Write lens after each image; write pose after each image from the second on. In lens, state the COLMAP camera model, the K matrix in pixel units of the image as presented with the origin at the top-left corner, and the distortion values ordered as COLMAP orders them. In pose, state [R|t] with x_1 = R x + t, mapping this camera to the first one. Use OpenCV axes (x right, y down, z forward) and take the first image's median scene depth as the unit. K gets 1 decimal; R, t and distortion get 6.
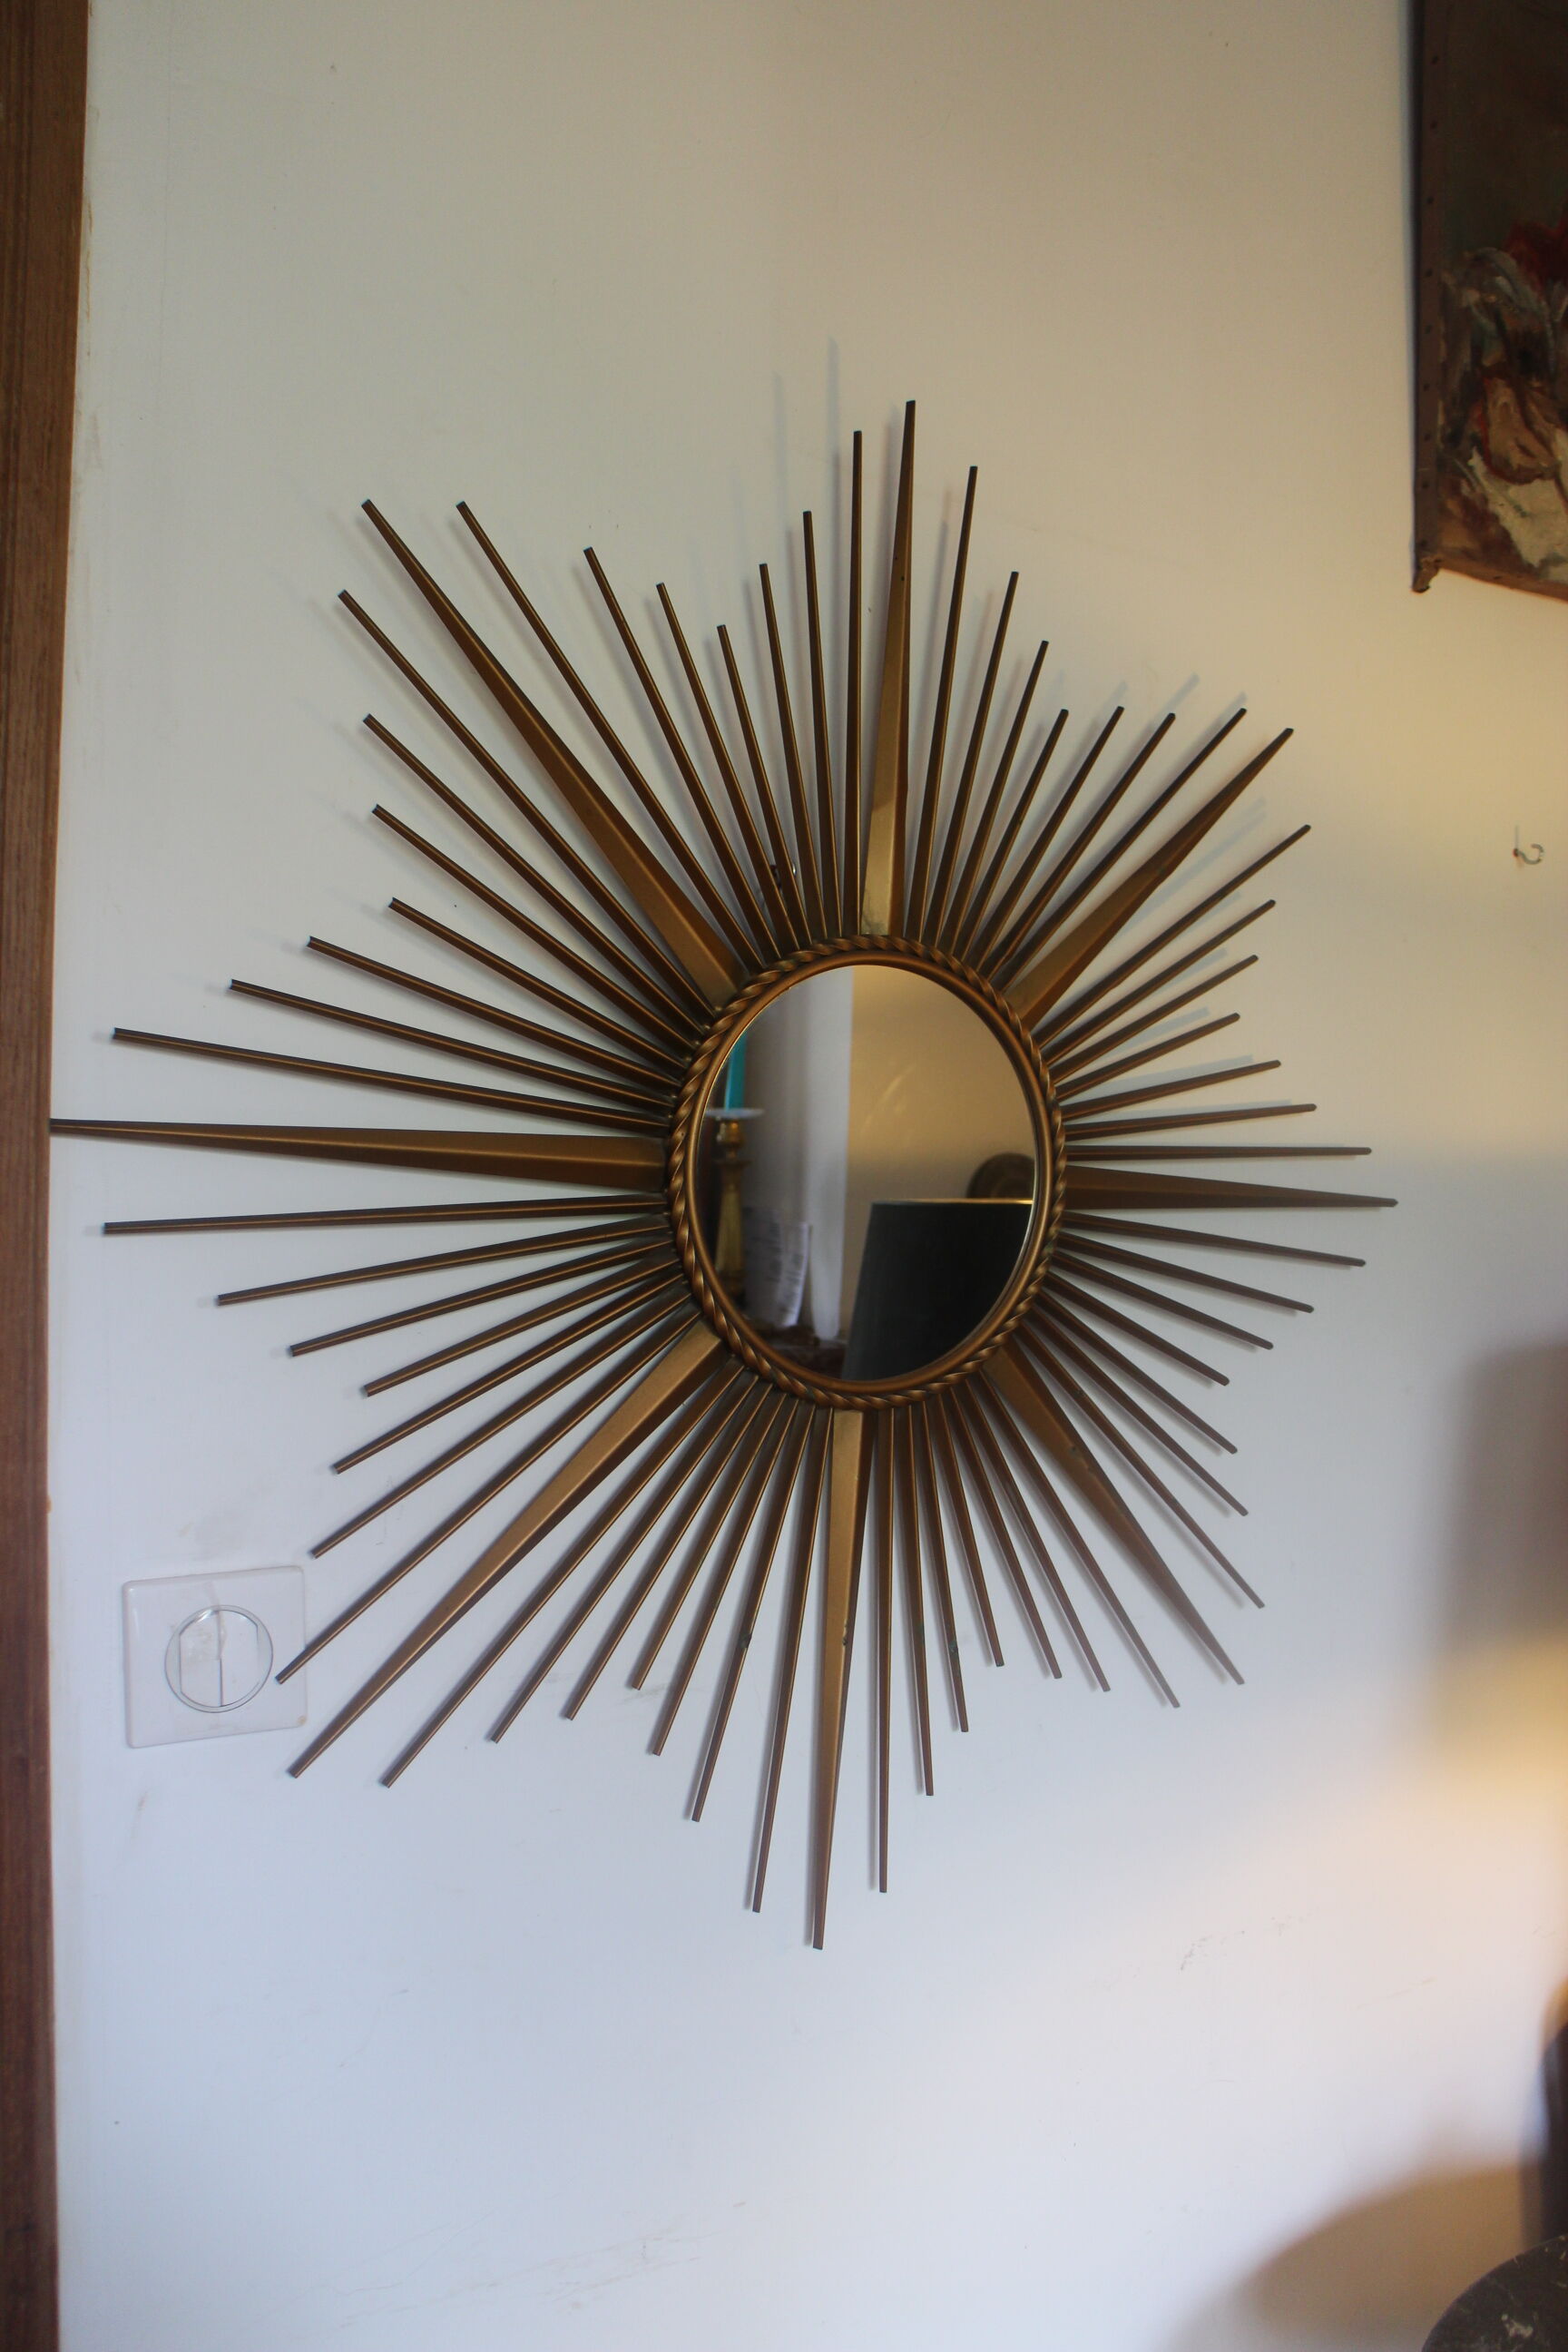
lens RADIAL K [[2009.3, 0, 786.4], [0, 2009.3, 1074.2], [0, 0, 1]] dist [-0.084837, 0.011489]
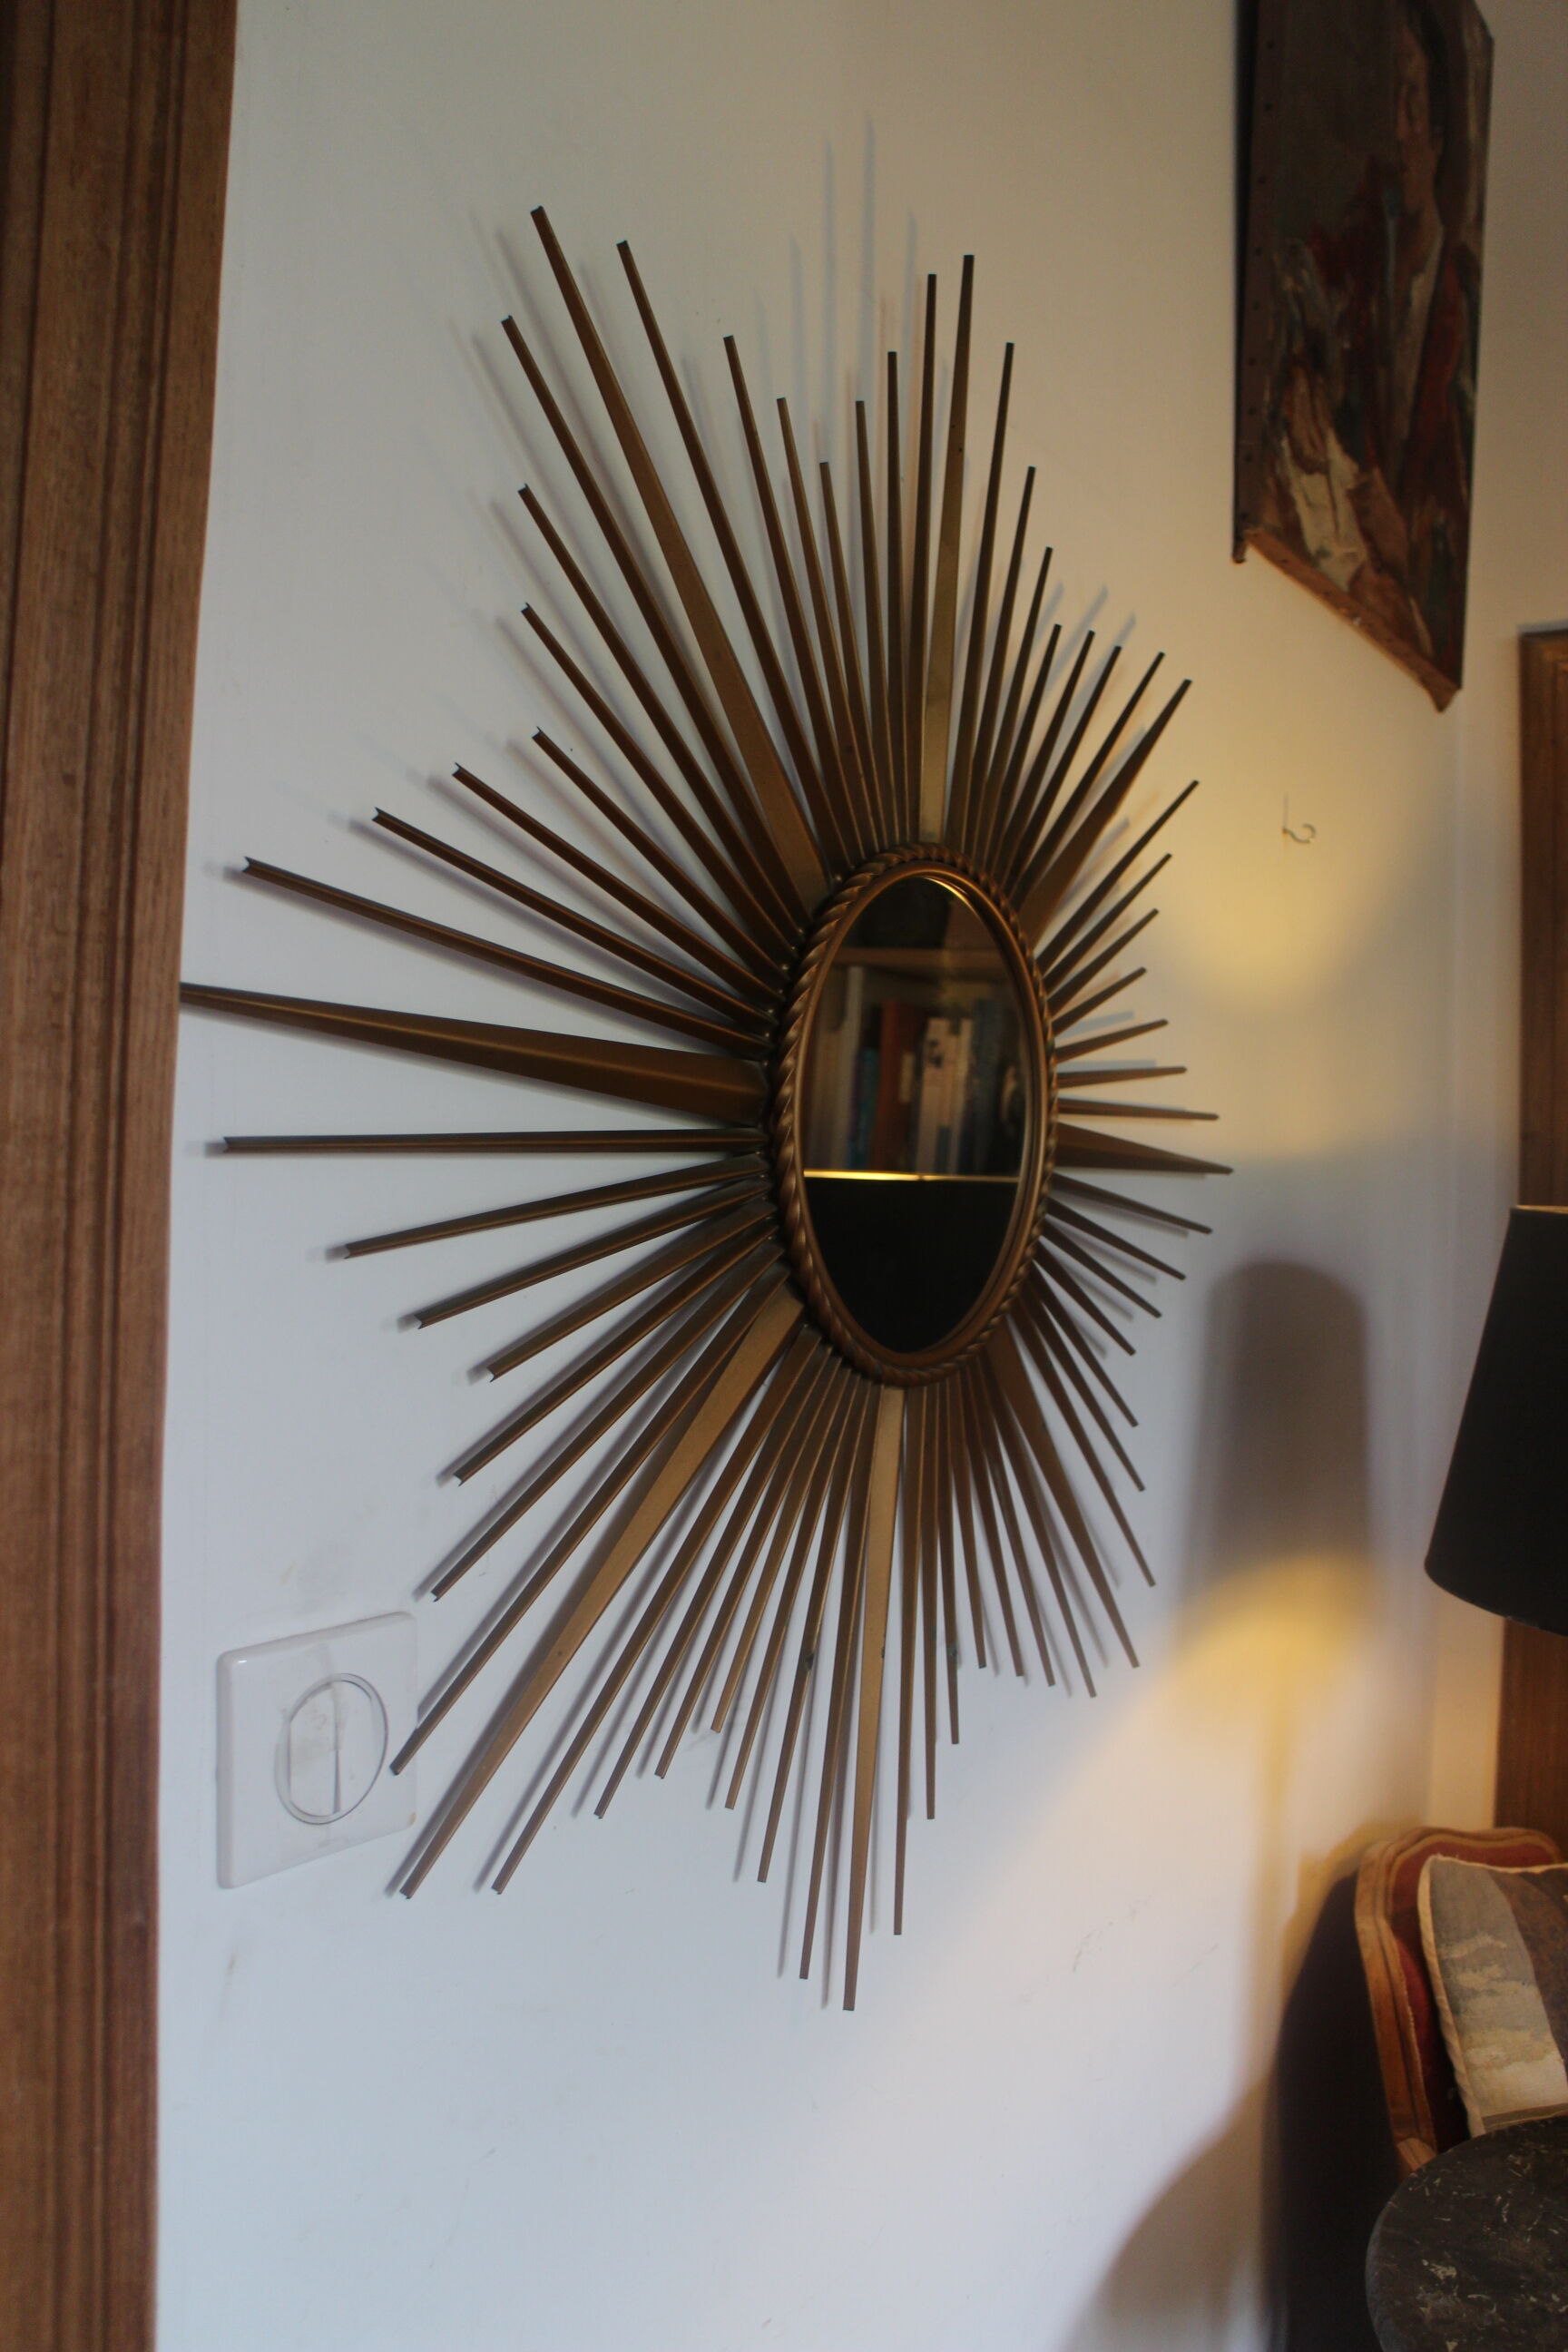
lens RADIAL K [[2009.3, 0, 786.4], [0, 2009.3, 1074.2], [0, 0, 1]] dist [-0.084837, 0.011489]
pose [[0.897982, 0.034734, 0.438659, -0.419645], [-0.031331, 0.999397, -0.014997, 0.050241], [-0.438915, -0.000277, 0.898528, 0.253583]]
